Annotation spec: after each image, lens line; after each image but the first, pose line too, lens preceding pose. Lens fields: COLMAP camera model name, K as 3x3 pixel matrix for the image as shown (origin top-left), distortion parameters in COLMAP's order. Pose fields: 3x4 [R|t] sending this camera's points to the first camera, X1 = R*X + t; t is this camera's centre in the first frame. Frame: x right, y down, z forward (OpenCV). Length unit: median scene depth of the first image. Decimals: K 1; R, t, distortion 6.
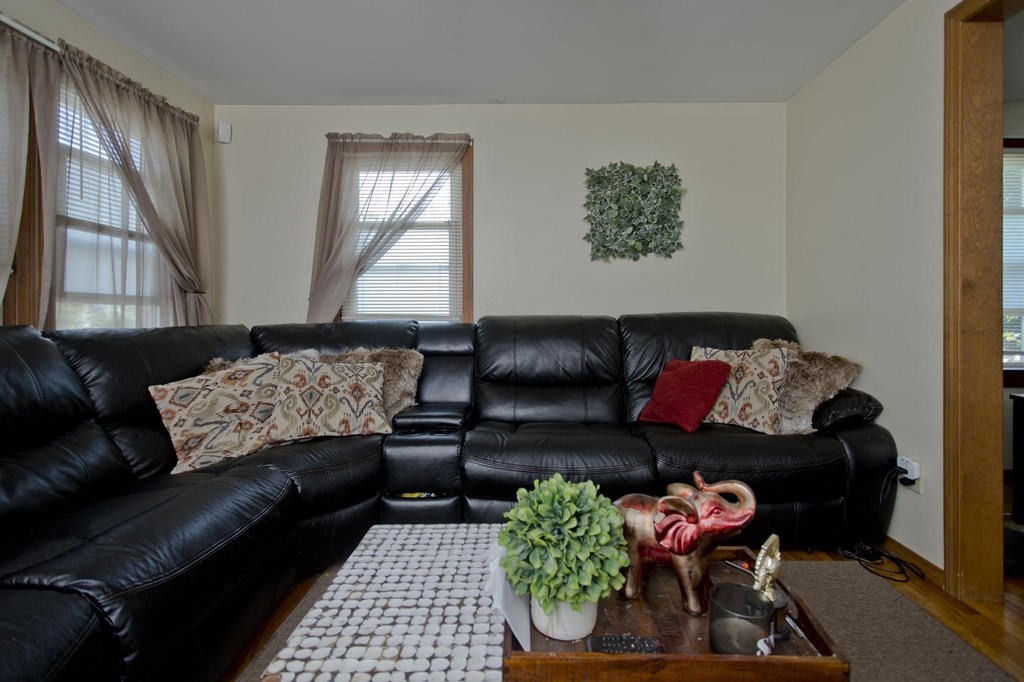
lens RADIAL K [[495.0, 0, 521.7], [0, 495.0, 319.3], [0, 0, 1]] dist [0.000731, 0.001044]
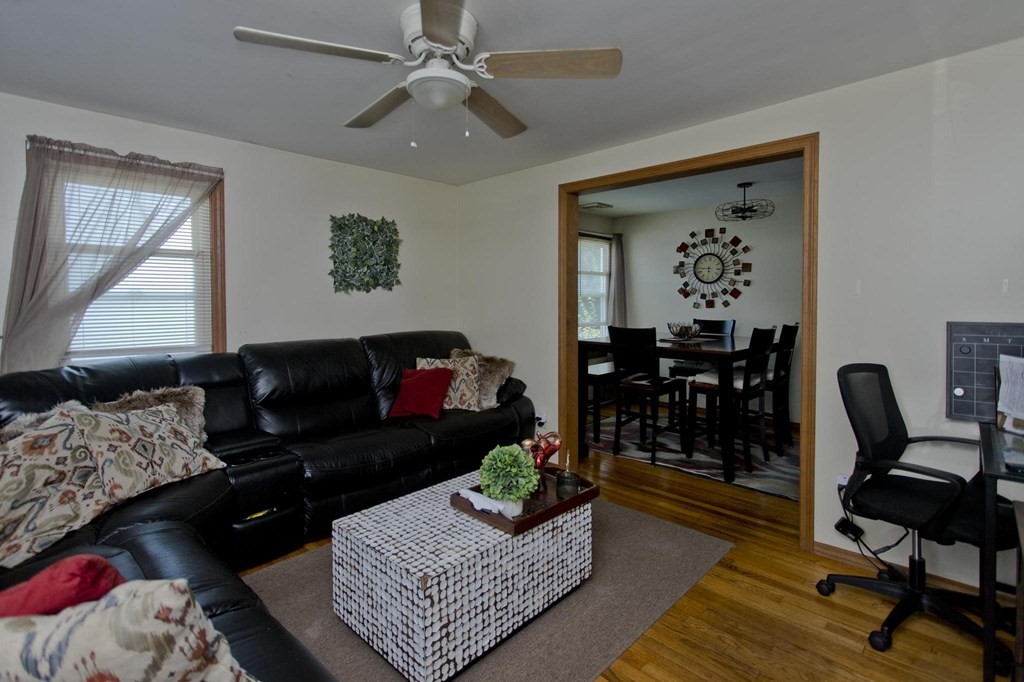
lens RADIAL K [[502.9, 0, 515.0], [0, 502.9, 315.1], [0, 0, 1]] dist [0.000237, 0.000967]
pose [[0.683937, -0.023802, 0.729153, -0.600489], [0.006195, 0.999621, 0.026820, -0.123438], [-0.729515, -0.013826, 0.683825, -0.207183]]
